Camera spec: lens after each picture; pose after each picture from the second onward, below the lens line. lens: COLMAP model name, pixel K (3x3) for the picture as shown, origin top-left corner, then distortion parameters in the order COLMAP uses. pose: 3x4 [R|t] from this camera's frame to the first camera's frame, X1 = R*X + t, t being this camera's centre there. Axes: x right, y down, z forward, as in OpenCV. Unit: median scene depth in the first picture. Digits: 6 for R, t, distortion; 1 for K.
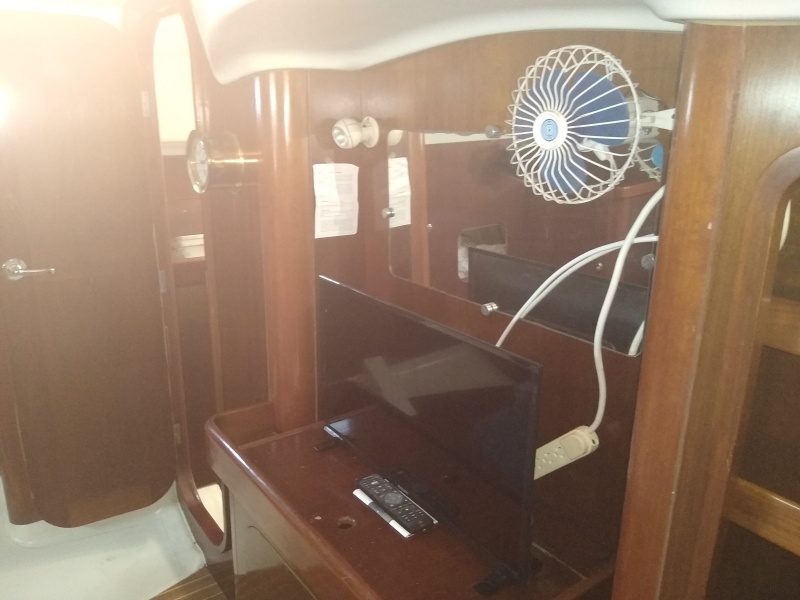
lens RADIAL K [[630.8, 0, 400.0], [0, 630.8, 300.0], [0, 0, 1]] dist [0.085882, -0.133684]
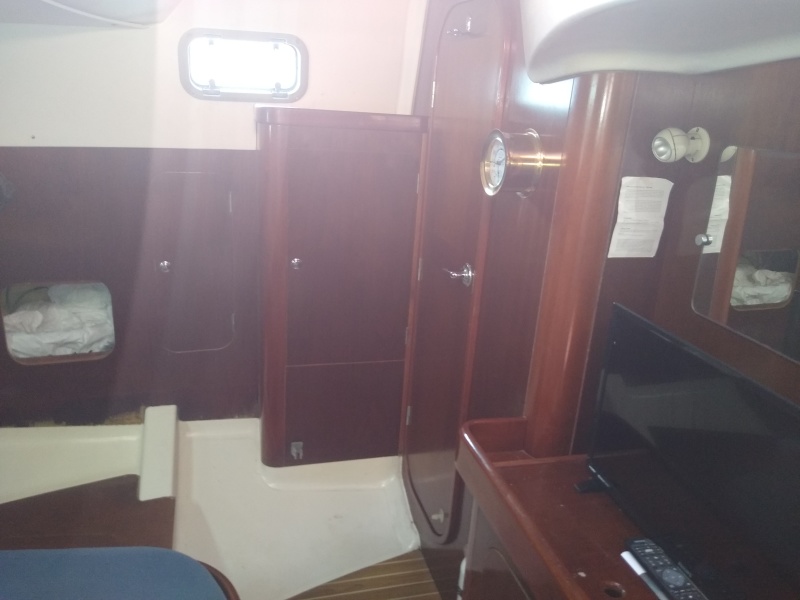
lens RADIAL K [[630.8, 0, 400.0], [0, 630.8, 300.0], [0, 0, 1]] dist [0.085882, -0.133684]
pose [[0.935192, 0.159312, -0.316283, -0.115489], [-0.148795, 0.987207, 0.057296, -0.045613], [0.321365, -0.006521, 0.946933, 0.043938]]
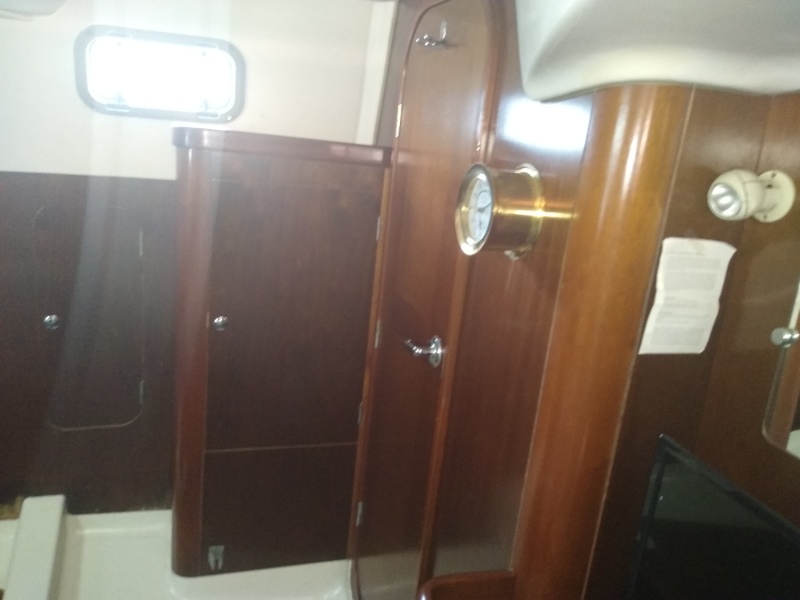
lens RADIAL K [[606.2, 0, 399.0], [0, 606.2, 284.2], [0, 0, 1]] dist [0.064528, -0.087440]
pose [[0.942119, 0.164810, -0.291975, -0.192548], [-0.178650, 0.983684, -0.021195, -0.109710], [0.283719, 0.072129, 0.956191, 0.360649]]
